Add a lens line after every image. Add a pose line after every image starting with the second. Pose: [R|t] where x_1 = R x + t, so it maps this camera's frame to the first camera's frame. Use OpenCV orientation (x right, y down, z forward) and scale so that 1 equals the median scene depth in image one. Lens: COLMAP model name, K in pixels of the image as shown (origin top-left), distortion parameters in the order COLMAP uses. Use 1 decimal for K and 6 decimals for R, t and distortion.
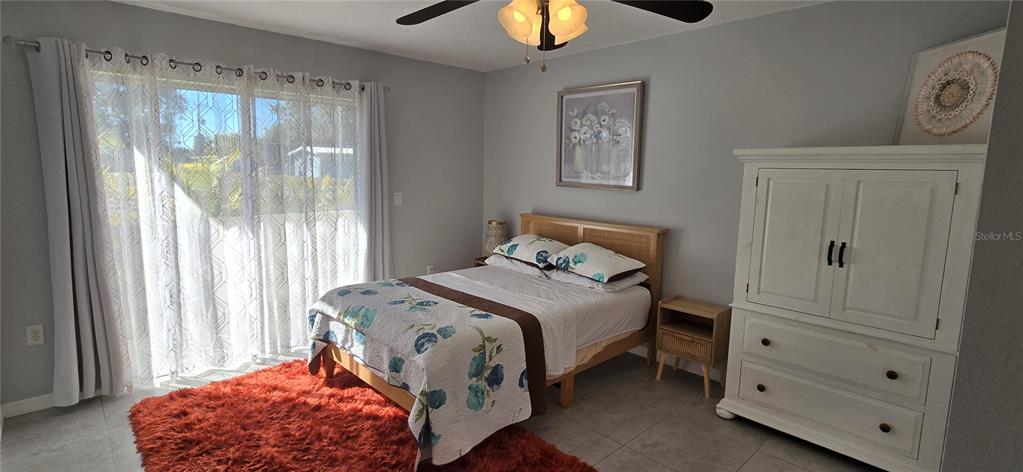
lens RADIAL K [[477.8, 0, 511.5], [0, 477.8, 236.0], [0, 0, 1]] dist [-0.000508, 0.000156]
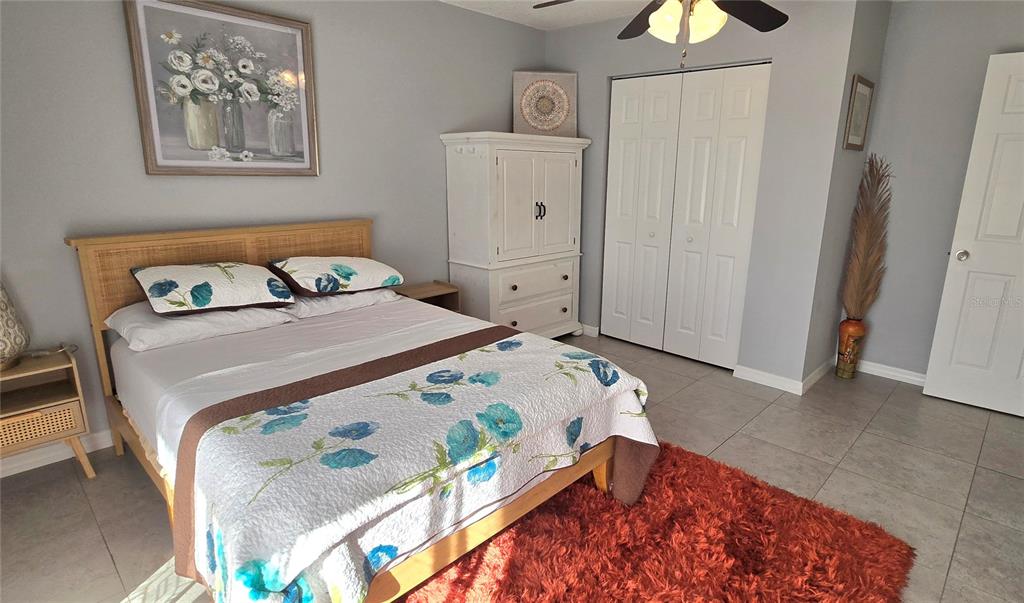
lens RADIAL K [[545.8, 0, 540.7], [0, 545.8, 300.4], [0, 0, 1]] dist [-0.000461, -0.000042]
pose [[-0.068812, -0.261376, 0.962781, -0.779764], [0.118772, 0.956059, 0.268040, -0.114579], [-0.990534, 0.132796, -0.034744, 0.847478]]
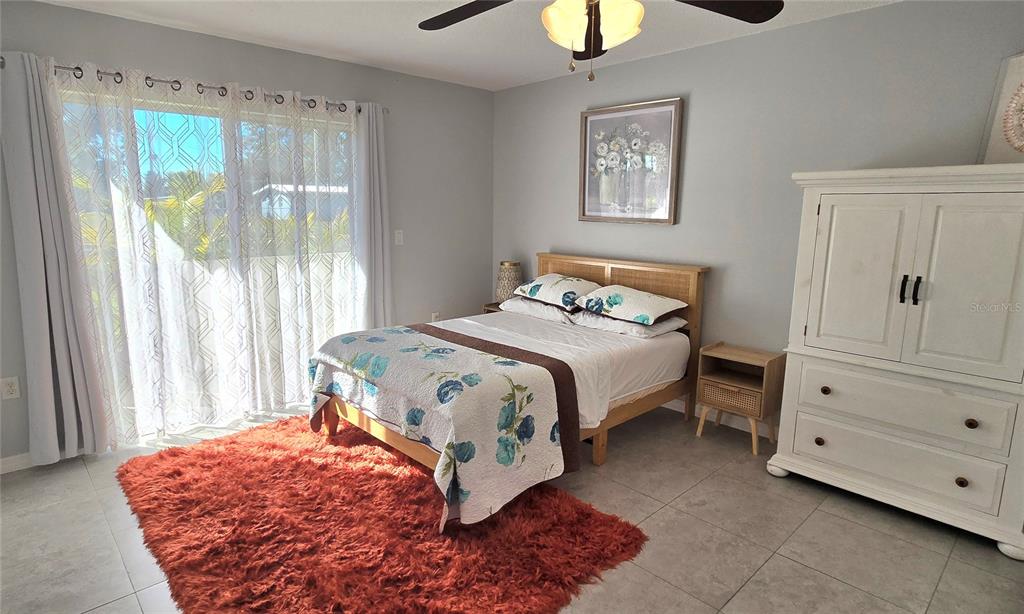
lens RADIAL K [[545.9, 0, 504.8], [0, 545.9, 306.2], [0, 0, 1]] dist [0.000428, 0.000021]
pose [[0.999953, -0.006897, -0.006863, -0.051504], [0.007147, 0.999289, 0.037024, 0.019805], [0.006603, -0.037071, 0.999291, -0.015207]]
